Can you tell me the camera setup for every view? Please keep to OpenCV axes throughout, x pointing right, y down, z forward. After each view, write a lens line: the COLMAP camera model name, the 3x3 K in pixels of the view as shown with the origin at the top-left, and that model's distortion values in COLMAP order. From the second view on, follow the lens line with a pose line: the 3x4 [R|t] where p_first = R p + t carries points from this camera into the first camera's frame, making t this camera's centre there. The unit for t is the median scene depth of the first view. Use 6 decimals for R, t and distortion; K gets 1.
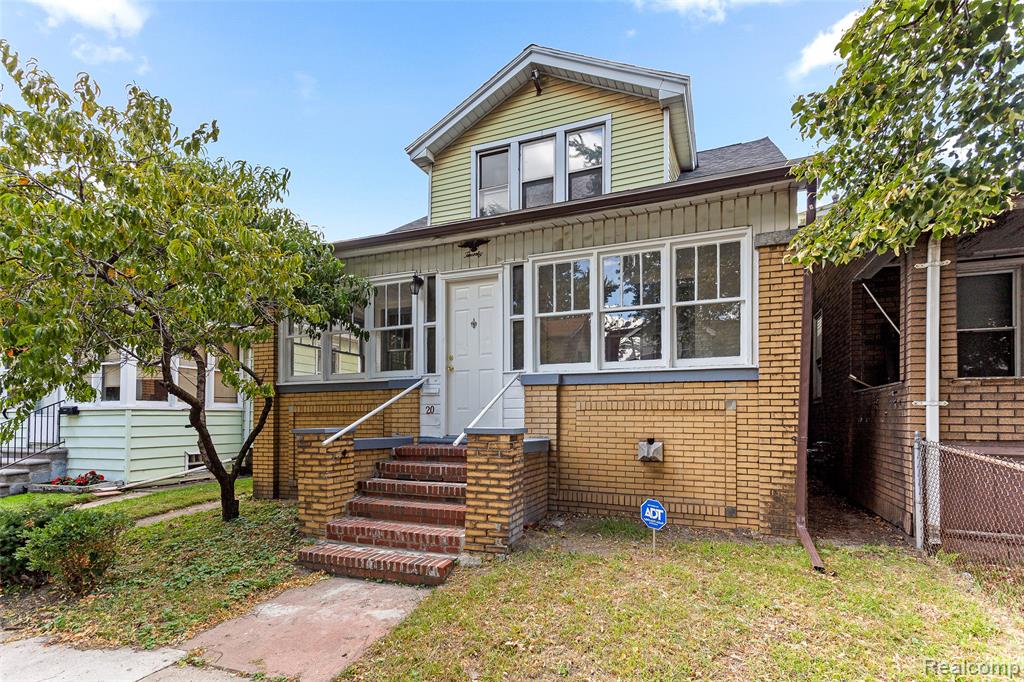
lens RADIAL K [[511.9, 0, 511.1], [0, 511.9, 428.7], [0, 0, 1]] dist [0.028876, 0.000217]
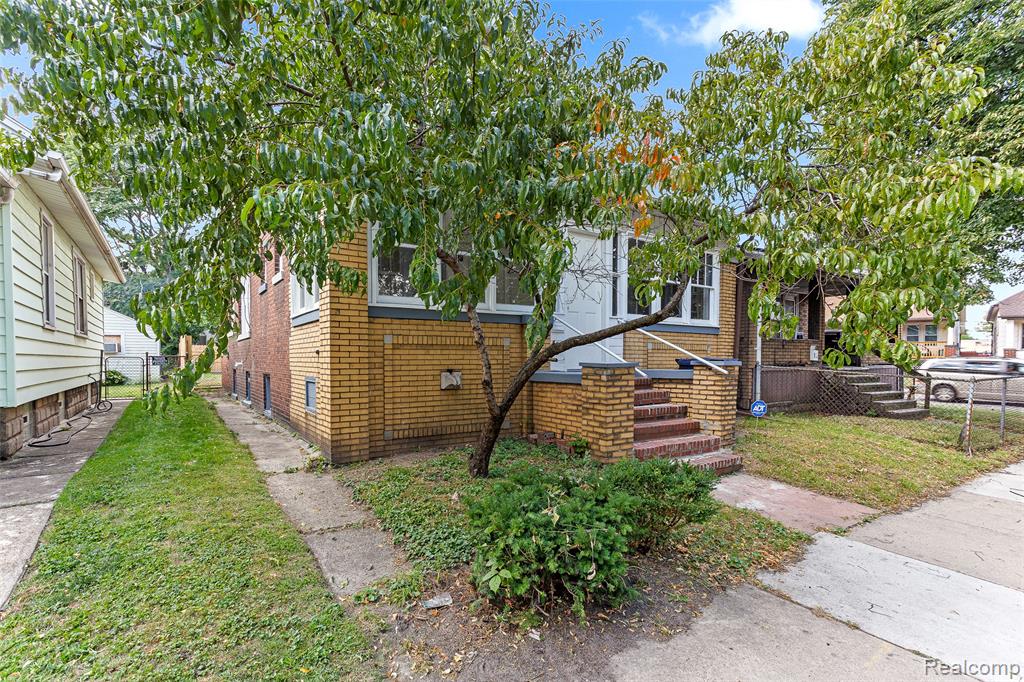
lens RADIAL K [[502.0, 0, 511.2], [0, 502.0, 358.9], [0, 0, 1]] dist [0.000754, 0.000056]
pose [[0.543656, 0.000796, 0.839308, -1.372221], [0.005855, 0.999972, -0.004741, -0.005138], [-0.839288, 0.007491, 0.543636, 0.622292]]
